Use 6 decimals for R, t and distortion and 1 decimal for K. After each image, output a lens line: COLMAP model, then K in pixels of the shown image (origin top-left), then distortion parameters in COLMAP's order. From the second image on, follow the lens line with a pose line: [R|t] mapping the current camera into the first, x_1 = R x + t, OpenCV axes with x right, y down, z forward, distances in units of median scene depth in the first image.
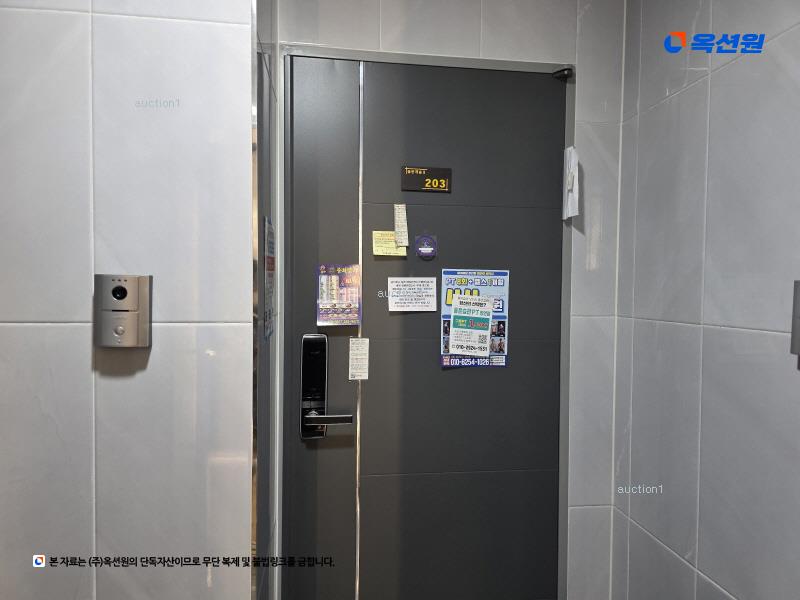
lens RADIAL K [[538.5, 0, 398.2], [0, 538.5, 306.0], [0, 0, 1]] dist [0.052786, -0.020813]
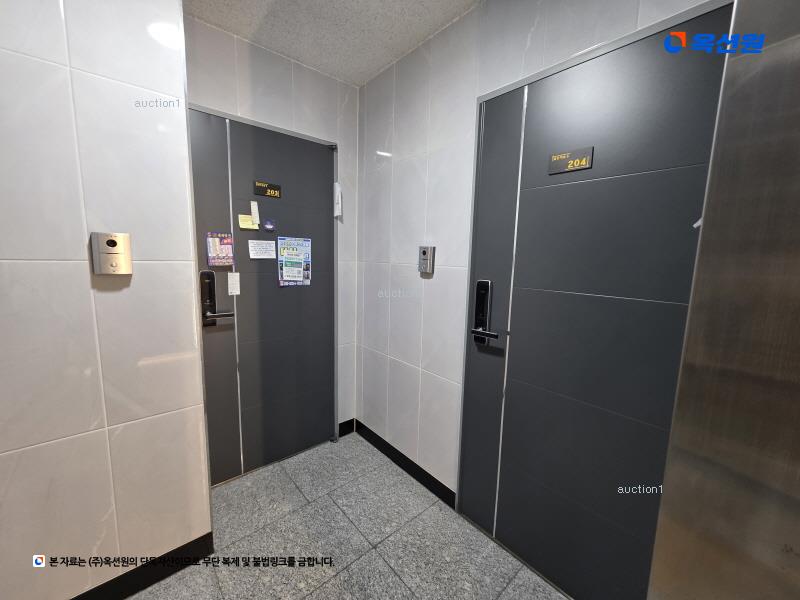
lens RADIAL K [[321.3, 0, 404.9], [0, 321.3, 296.2], [0, 0, 1]] dist [-0.000494, 0.000801]
pose [[0.827846, -0.057864, 0.557962, -0.204204], [-0.001957, 0.994361, 0.106026, 0.021647], [-0.560951, -0.088865, 0.823065, -0.255366]]
